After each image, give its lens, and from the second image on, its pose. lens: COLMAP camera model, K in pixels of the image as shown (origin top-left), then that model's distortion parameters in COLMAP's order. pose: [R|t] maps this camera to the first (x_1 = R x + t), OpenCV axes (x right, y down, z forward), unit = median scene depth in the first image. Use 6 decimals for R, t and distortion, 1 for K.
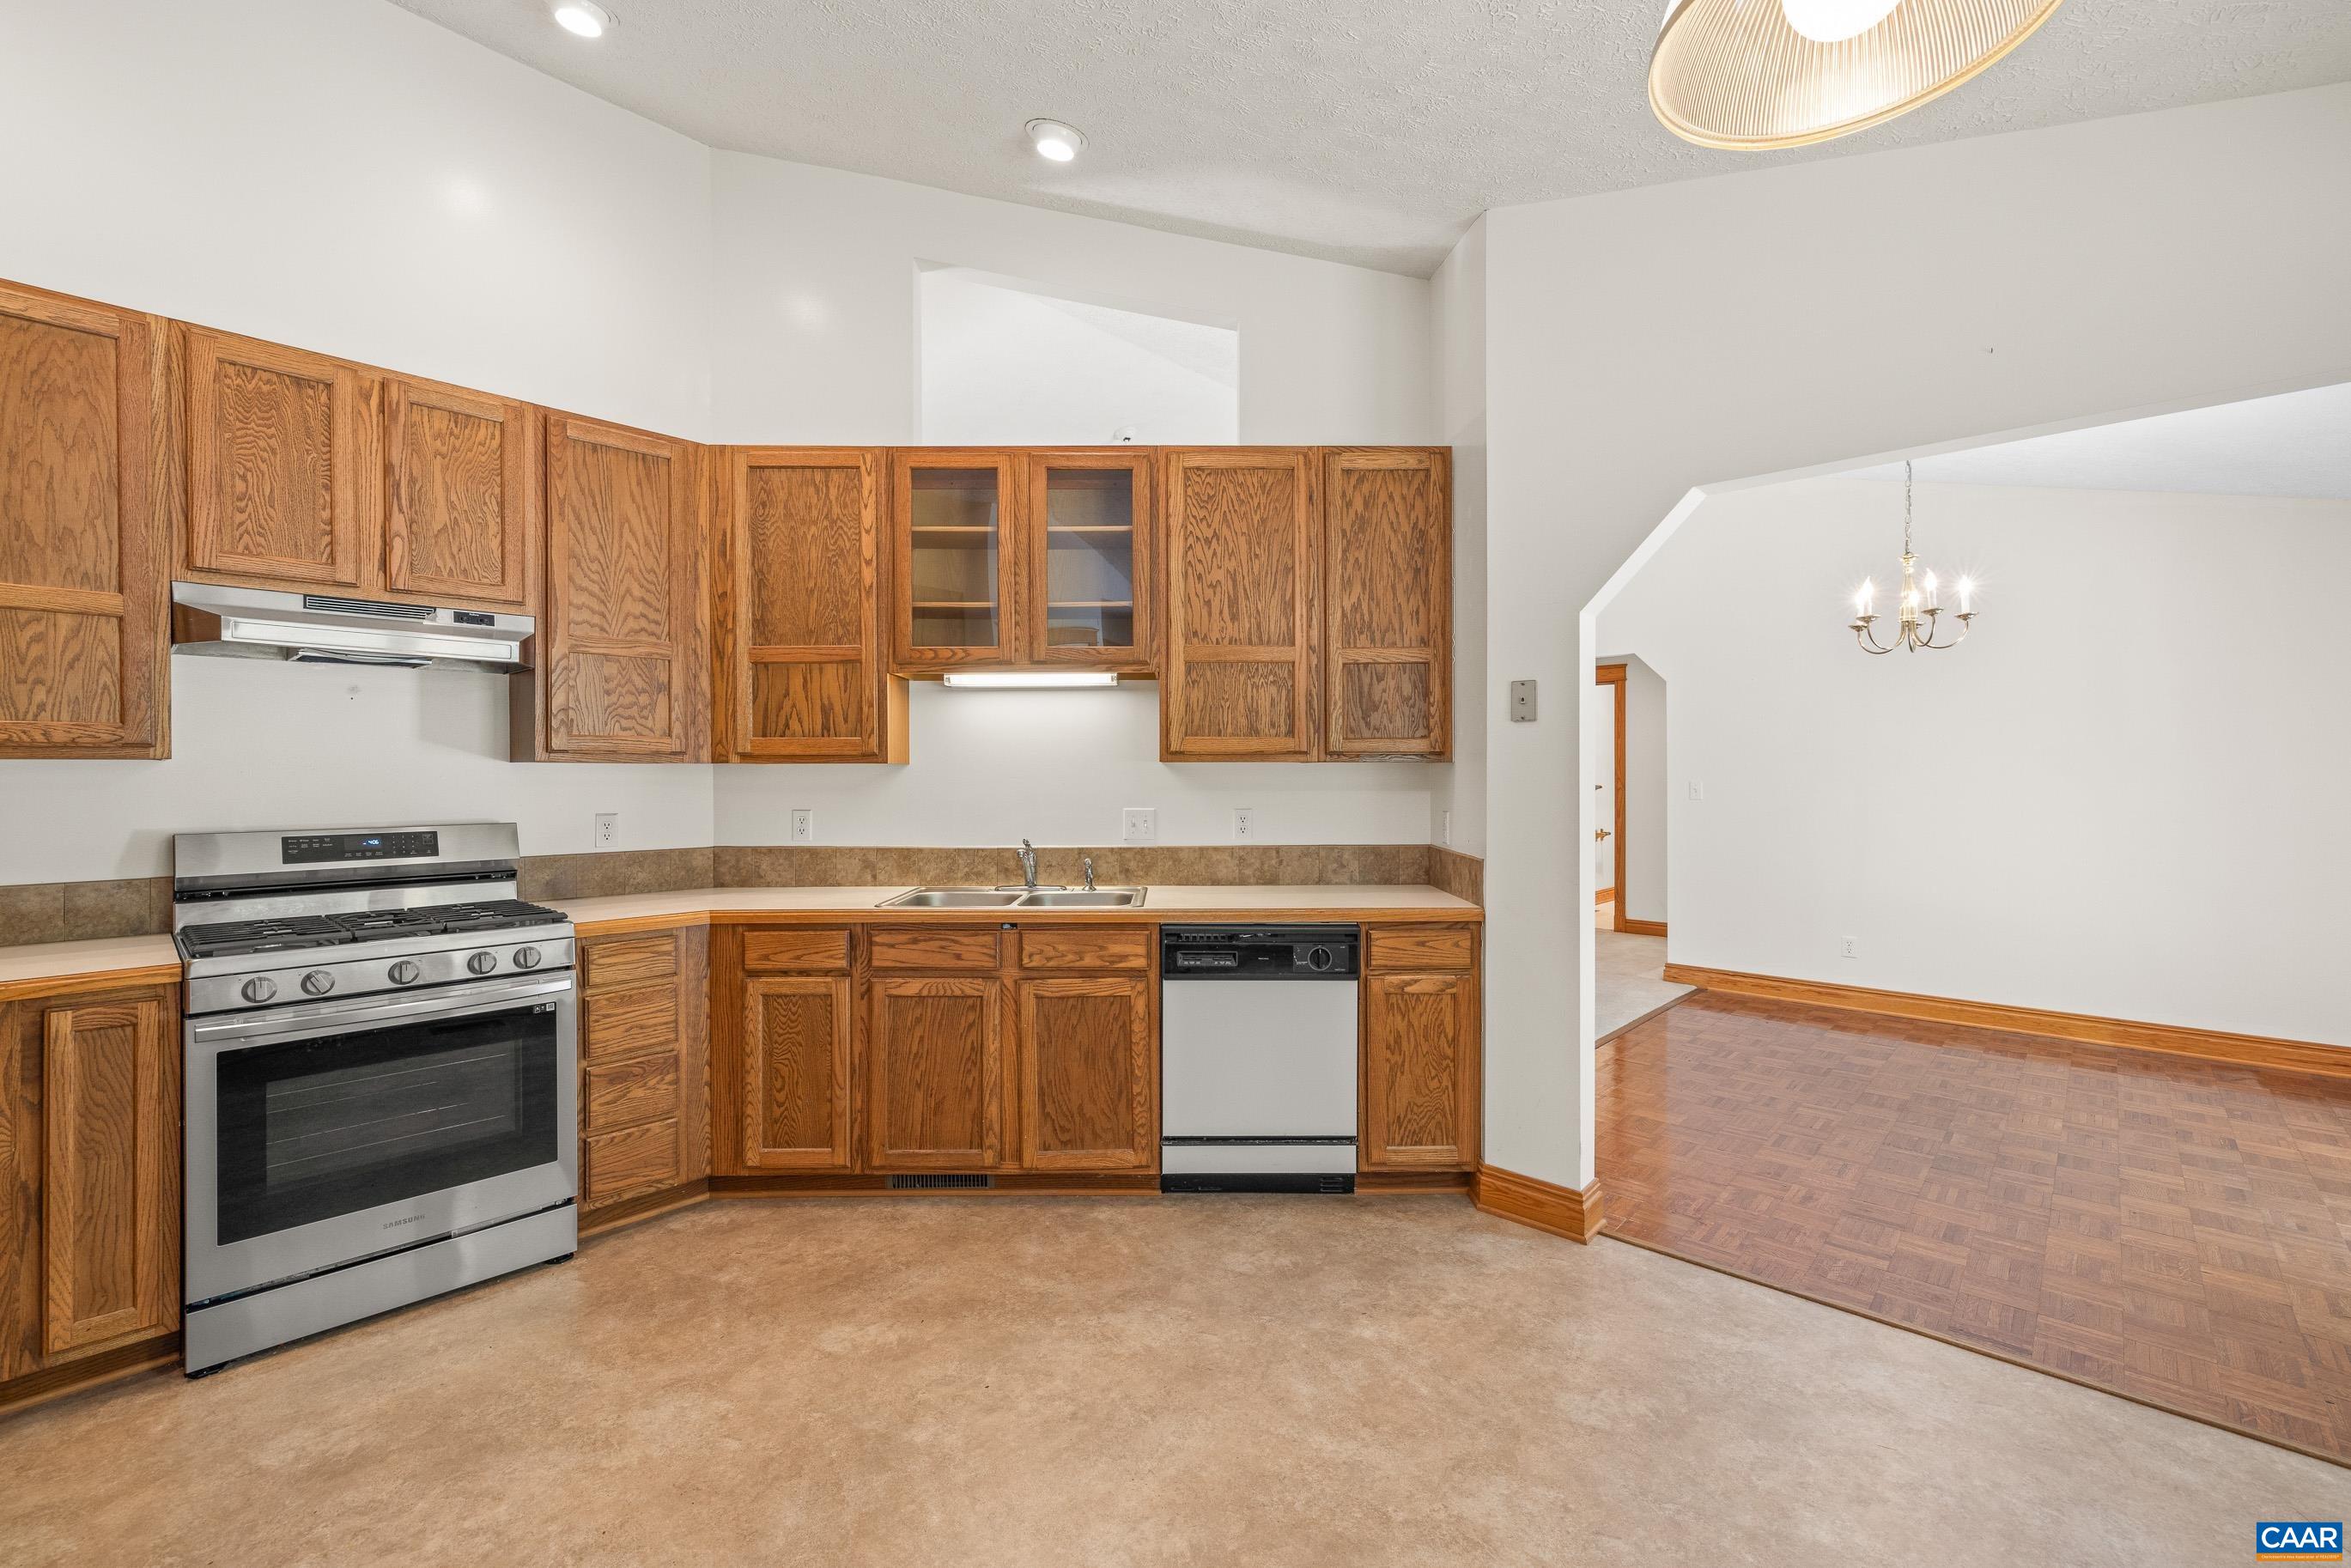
lens RADIAL K [[991.3, 0, 1177.3], [0, 991.3, 776.3], [0, 0, 1]] dist [0.001817, -0.000125]
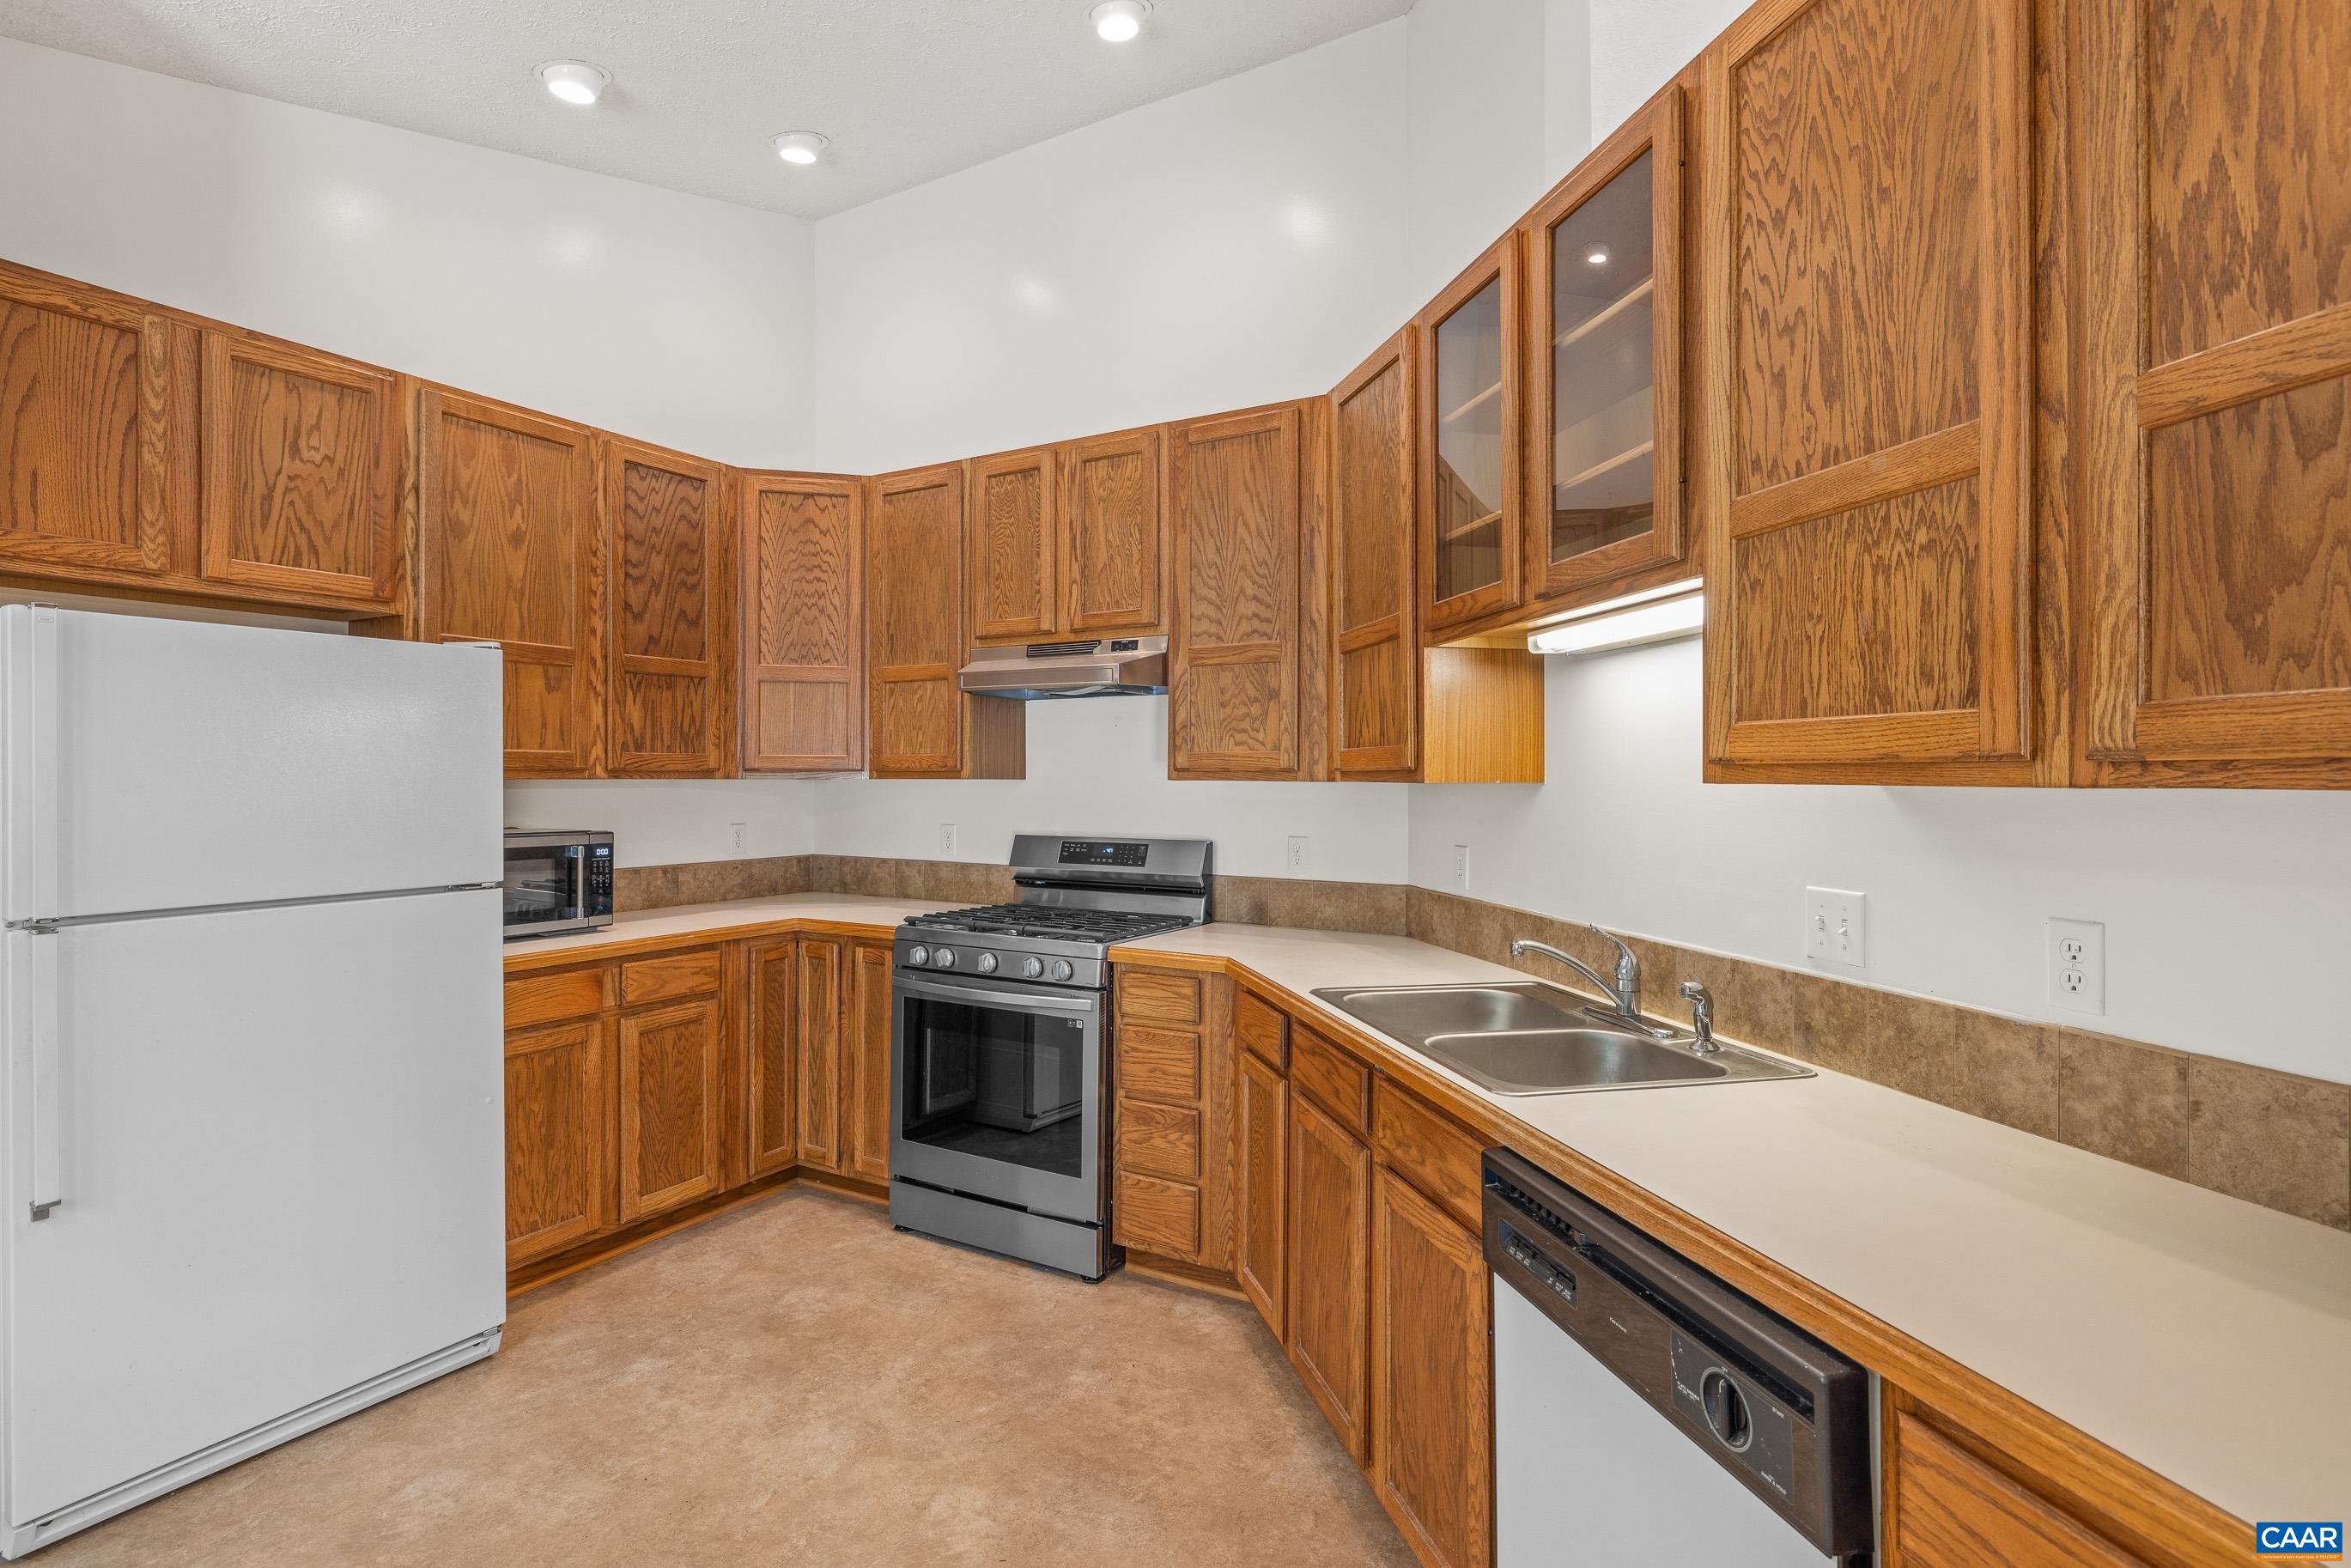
lens RADIAL K [[1129.0, 0, 1176.6], [0, 1129.0, 774.5], [0, 0, 1]] dist [-0.005250, 0.002531]
pose [[0.225703, -0.000967, -0.974196, 0.449879], [-0.007131, 0.999971, -0.002645, -0.017105], [0.974170, 0.007544, 0.225689, 0.736024]]
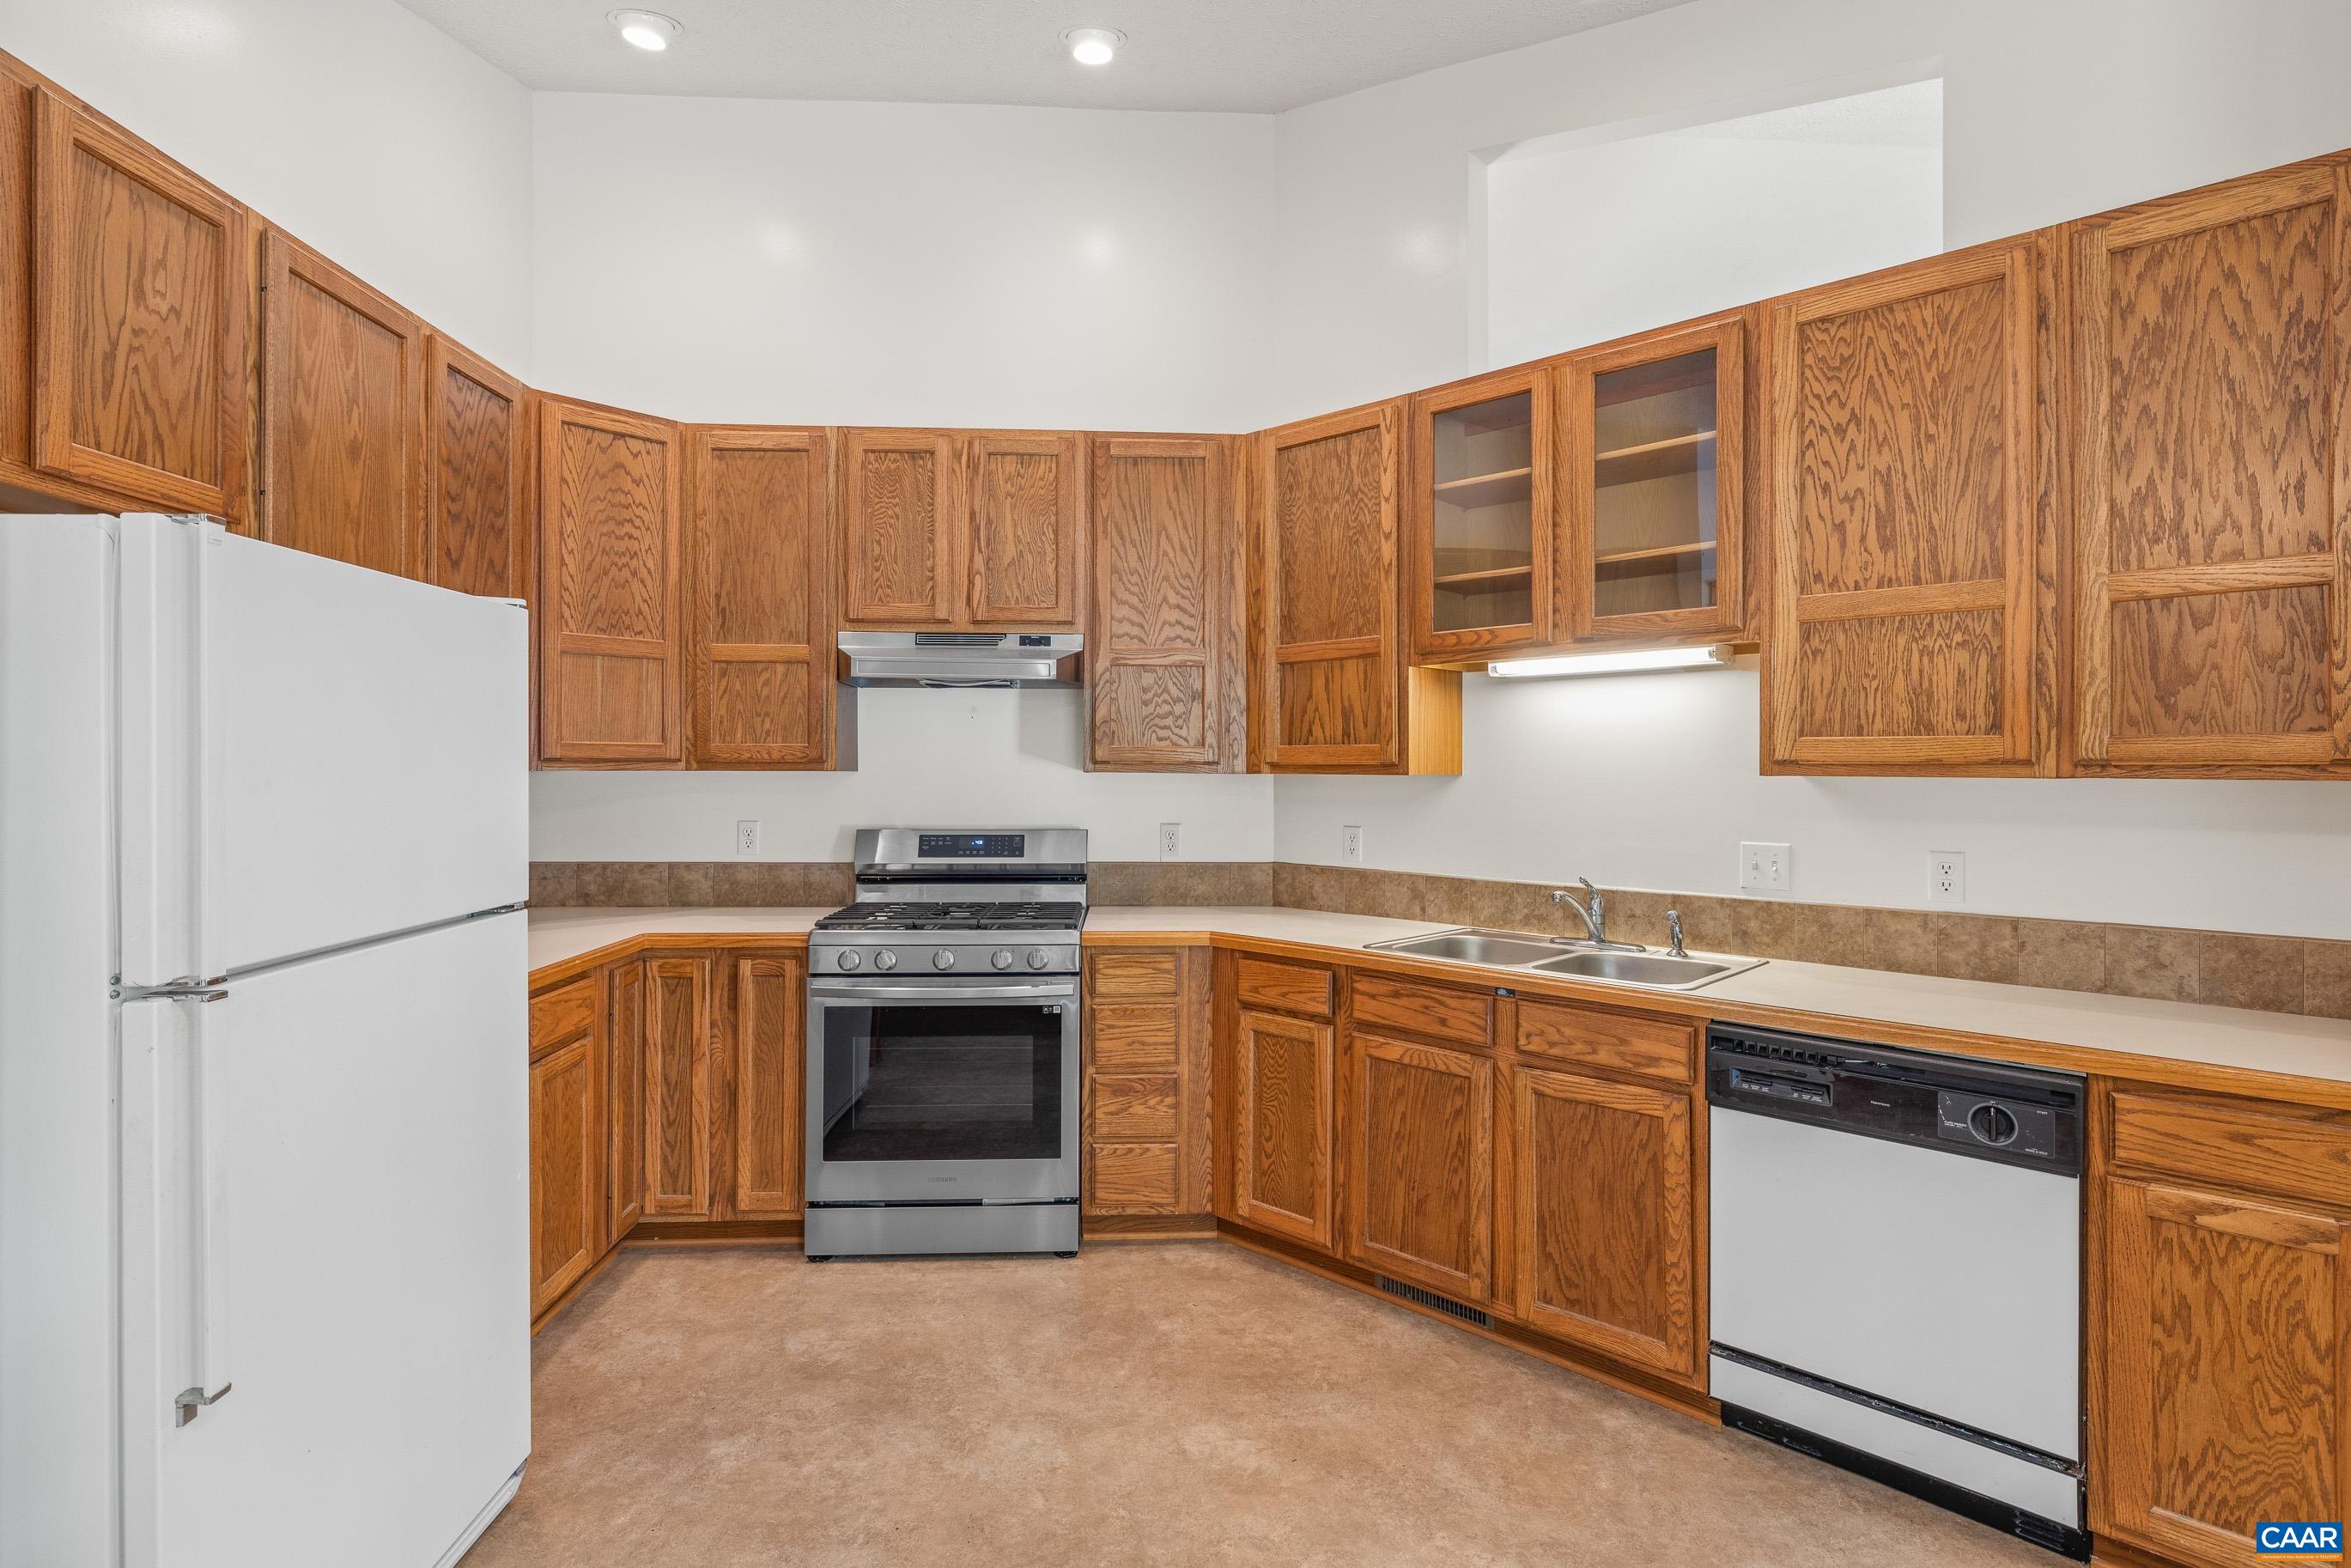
lens RADIAL K [[1151.5, 0, 1179.8], [0, 1151.5, 769.1], [0, 0, 1]] dist [-0.000807, 0.001636]
pose [[0.719870, 0.003794, -0.694098, 0.263176], [-0.007884, 0.999965, -0.002712, -0.015323], [0.694064, 0.007424, 0.719875, 0.191868]]
